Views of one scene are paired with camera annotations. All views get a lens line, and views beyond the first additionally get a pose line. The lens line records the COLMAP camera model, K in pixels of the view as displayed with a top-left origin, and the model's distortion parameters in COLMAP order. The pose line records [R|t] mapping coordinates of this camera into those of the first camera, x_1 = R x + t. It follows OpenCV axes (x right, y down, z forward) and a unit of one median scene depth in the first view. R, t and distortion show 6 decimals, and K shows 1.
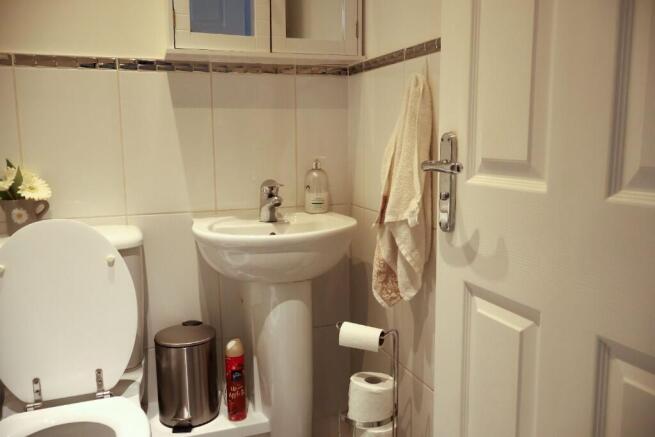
lens RADIAL K [[537.5, 0, 329.6], [0, 537.5, 216.5], [0, 0, 1]] dist [-0.013482, 0.008066]
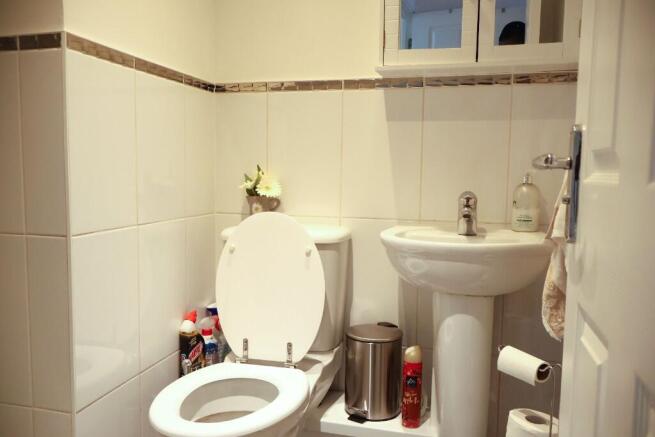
lens RADIAL K [[537.5, 0, 326.6], [0, 537.5, 220.1], [0, 0, 1]] dist [-0.013482, 0.008066]
pose [[0.814305, 0.070831, -0.576100, 0.259212], [-0.102519, 0.994473, -0.022639, 0.033685], [0.571312, 0.077496, 0.817066, 0.063086]]
